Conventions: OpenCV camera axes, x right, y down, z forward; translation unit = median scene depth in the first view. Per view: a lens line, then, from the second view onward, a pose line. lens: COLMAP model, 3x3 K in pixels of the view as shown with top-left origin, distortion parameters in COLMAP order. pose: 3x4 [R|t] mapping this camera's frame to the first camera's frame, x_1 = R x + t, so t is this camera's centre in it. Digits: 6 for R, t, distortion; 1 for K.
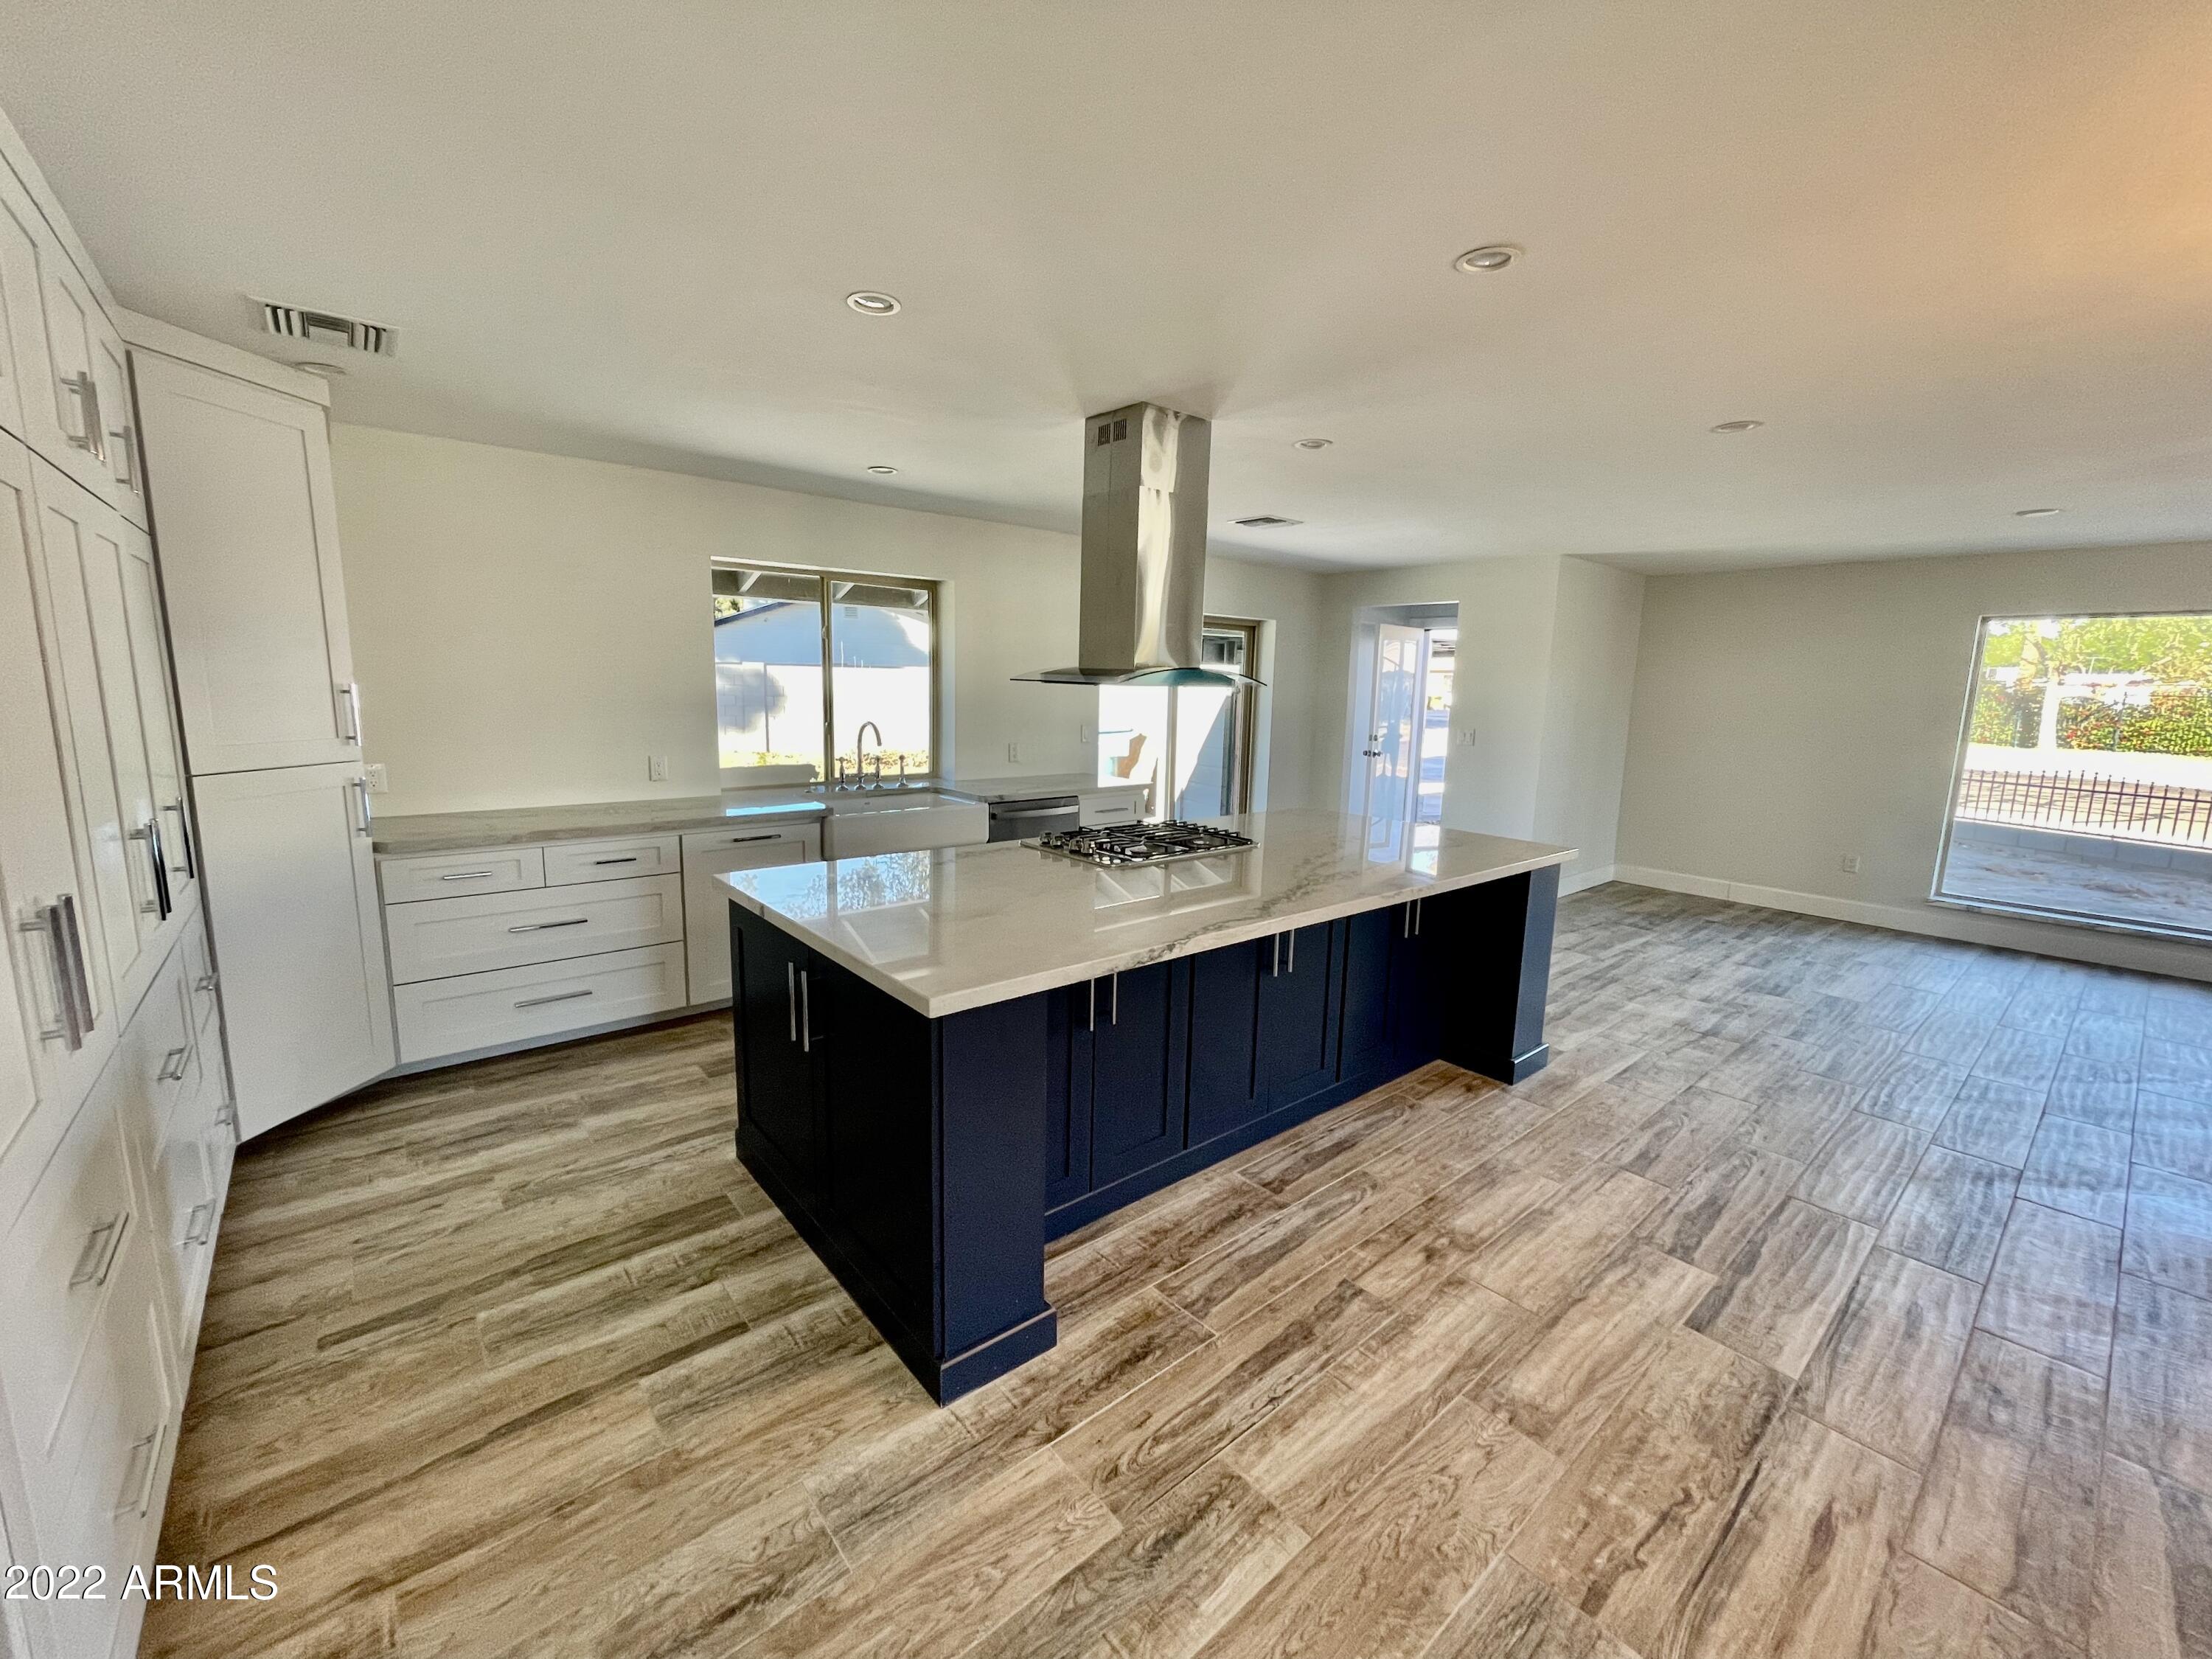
lens RADIAL K [[893.0, 0, 1098.7], [0, 893.0, 824.3], [0, 0, 1]] dist [-0.011697, 0.006298]
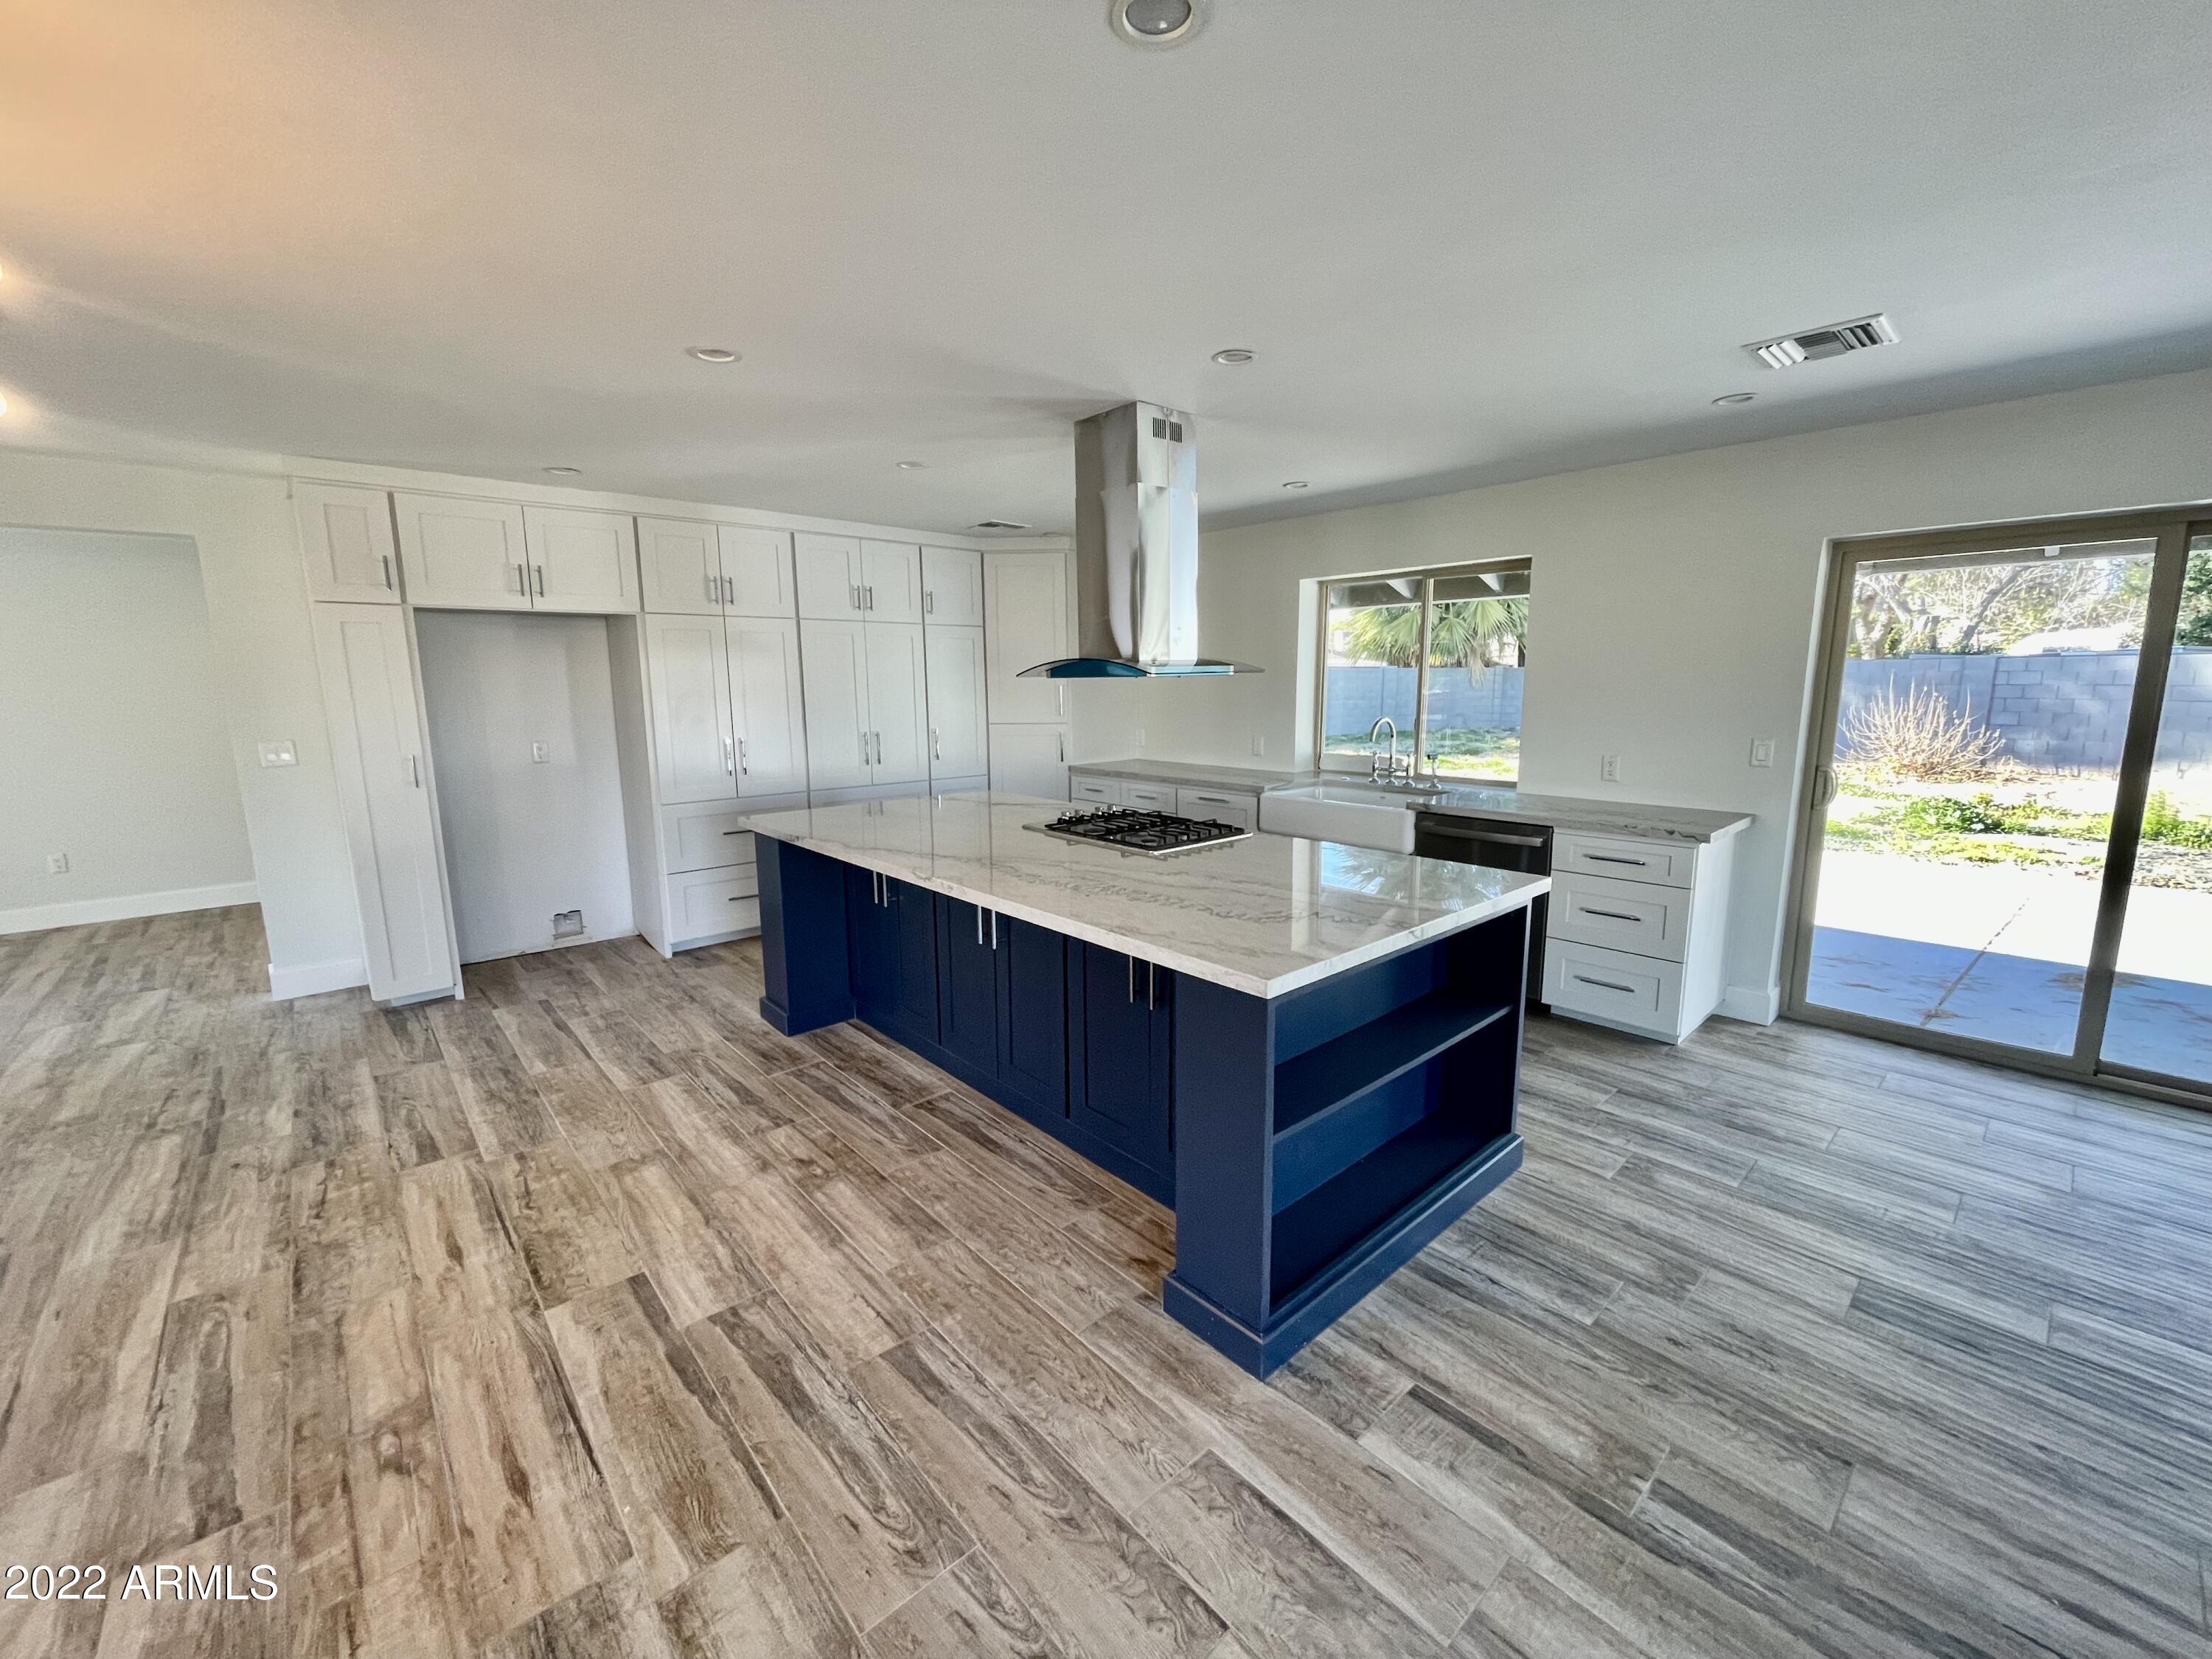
lens RADIAL K [[893.0, 0, 1098.7], [0, 893.0, 824.3], [0, 0, 1]] dist [-0.011697, 0.006298]
pose [[0.026527, 0.140945, -0.989662, 1.227176], [-0.146631, 0.979851, 0.135617, -0.135726], [0.988836, 0.141517, 0.046660, 1.052415]]
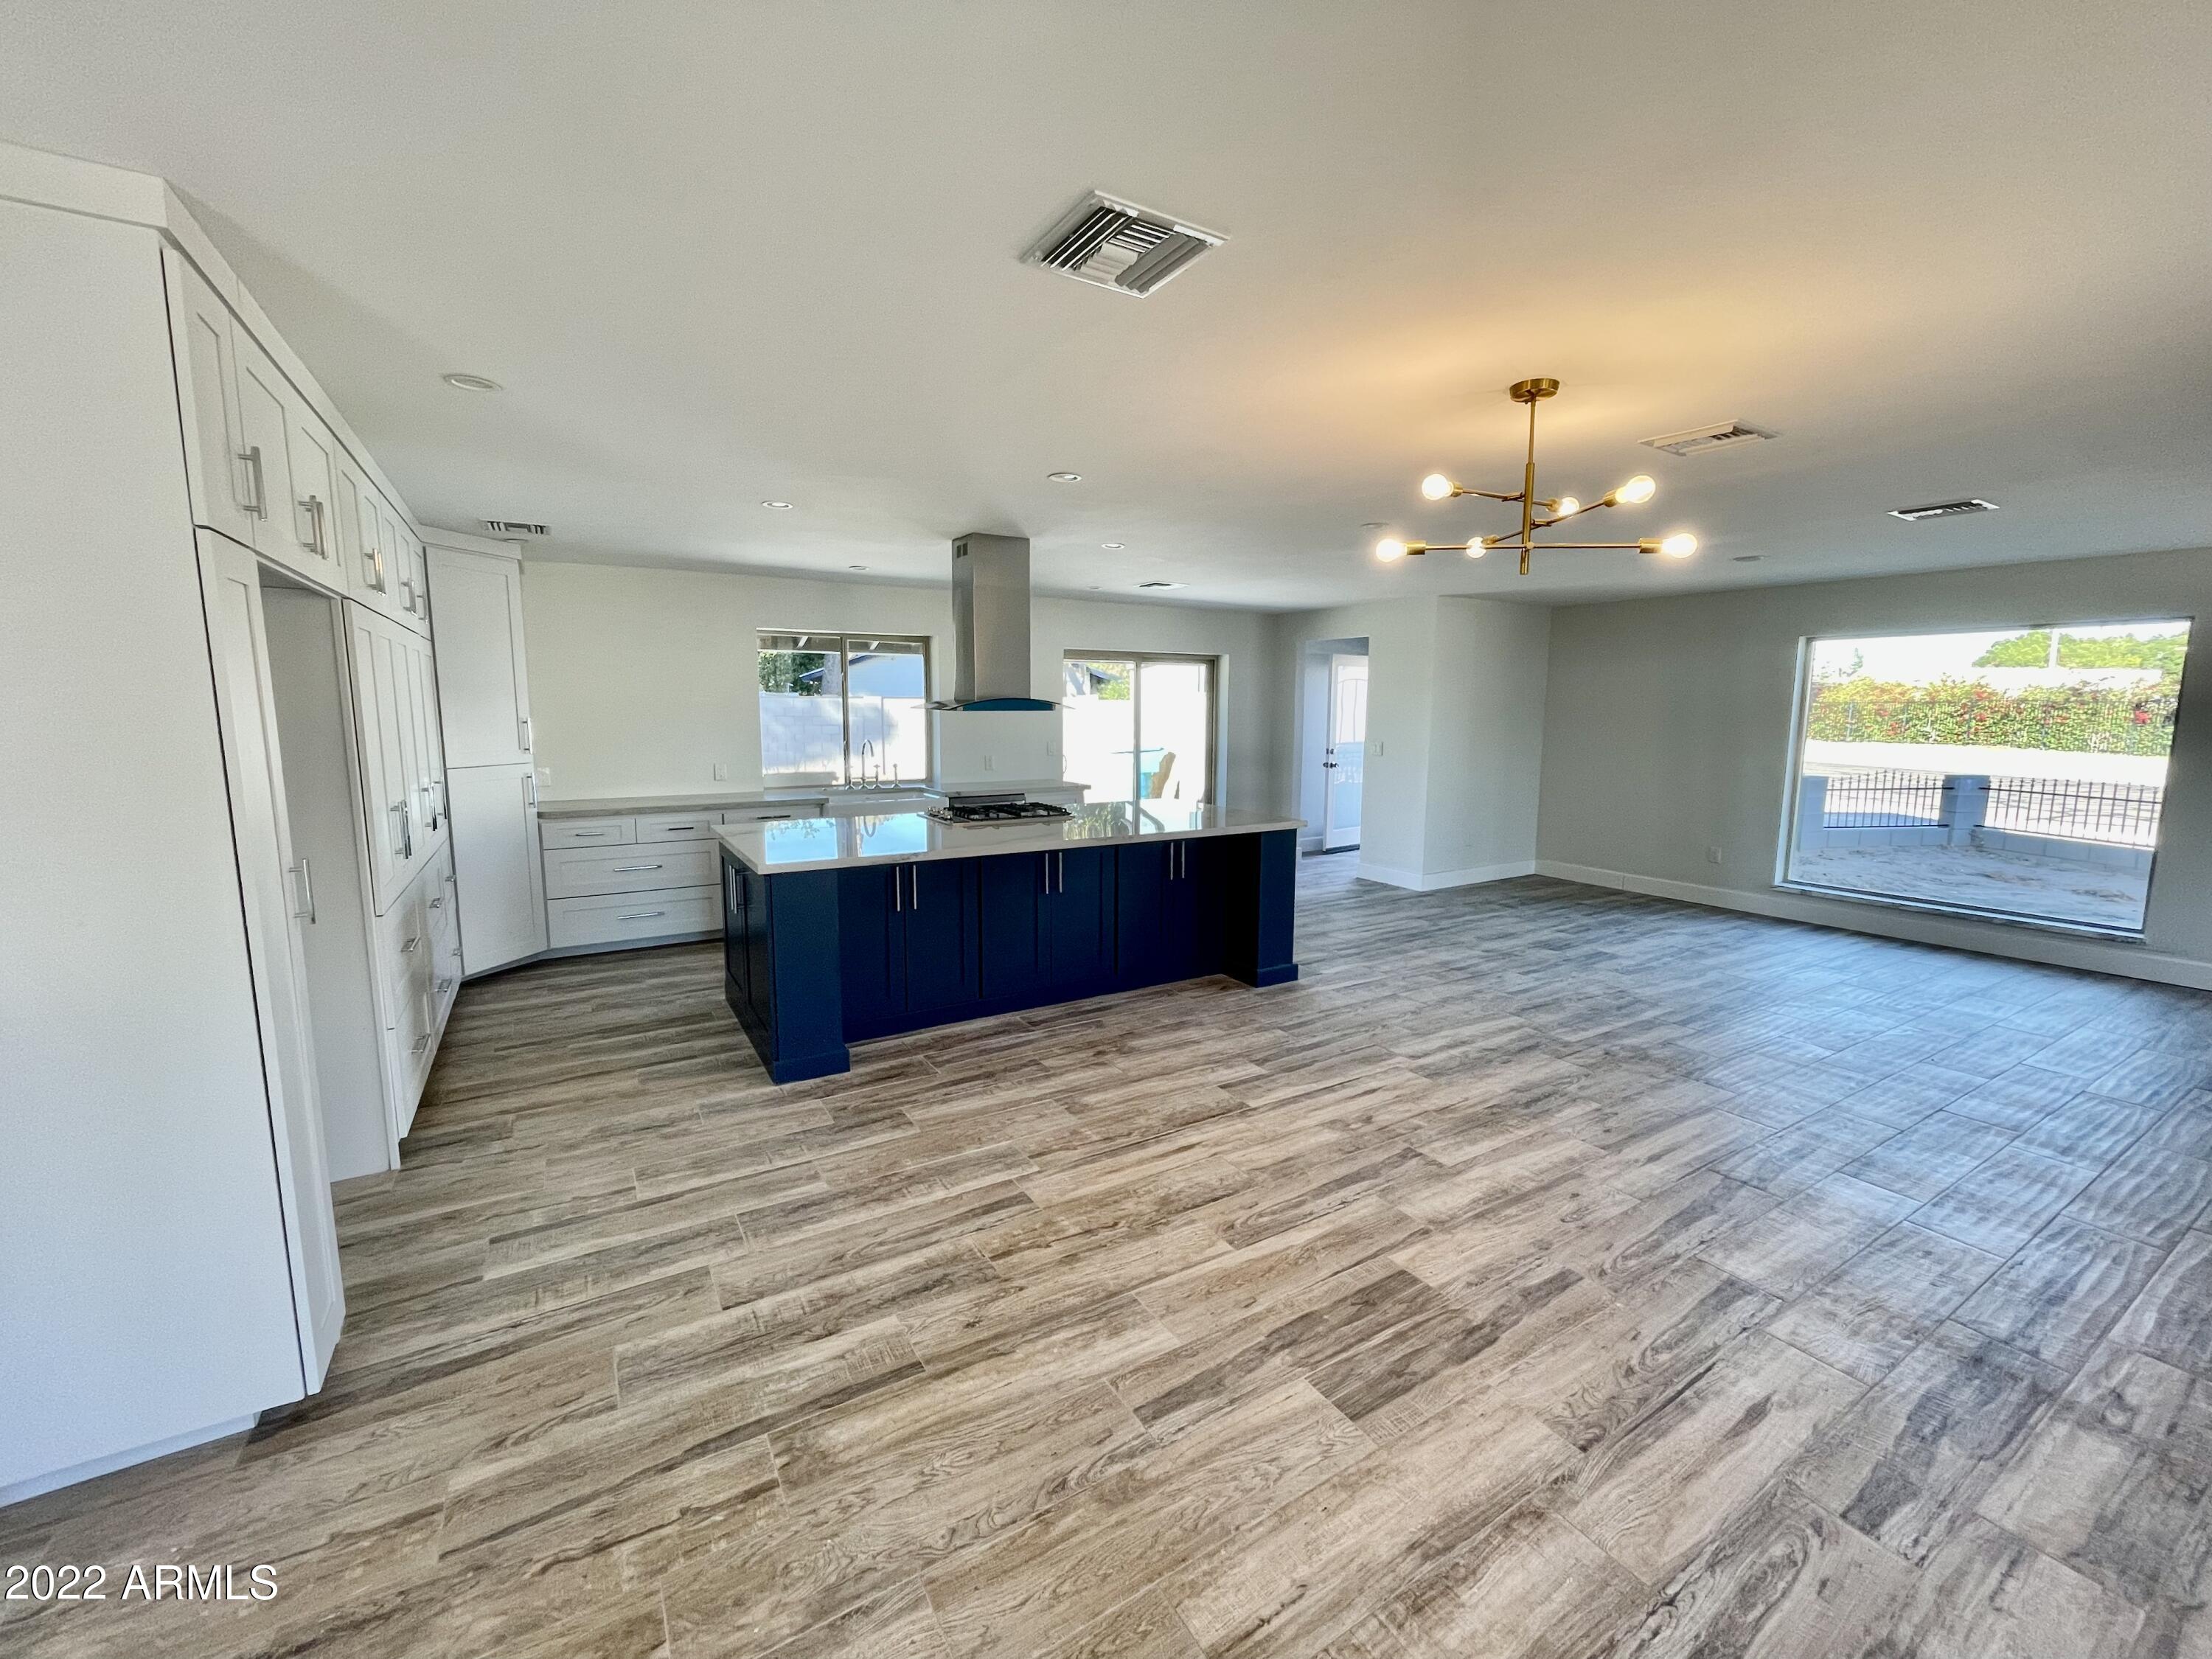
lens RADIAL K [[893.0, 0, 1098.7], [0, 893.0, 824.3], [0, 0, 1]] dist [-0.011697, 0.006298]
pose [[0.987637, 0.002032, -0.156747, 0.522973], [-0.006696, 0.999550, -0.029237, 0.092396], [0.156617, 0.029925, 0.987206, -0.519895]]
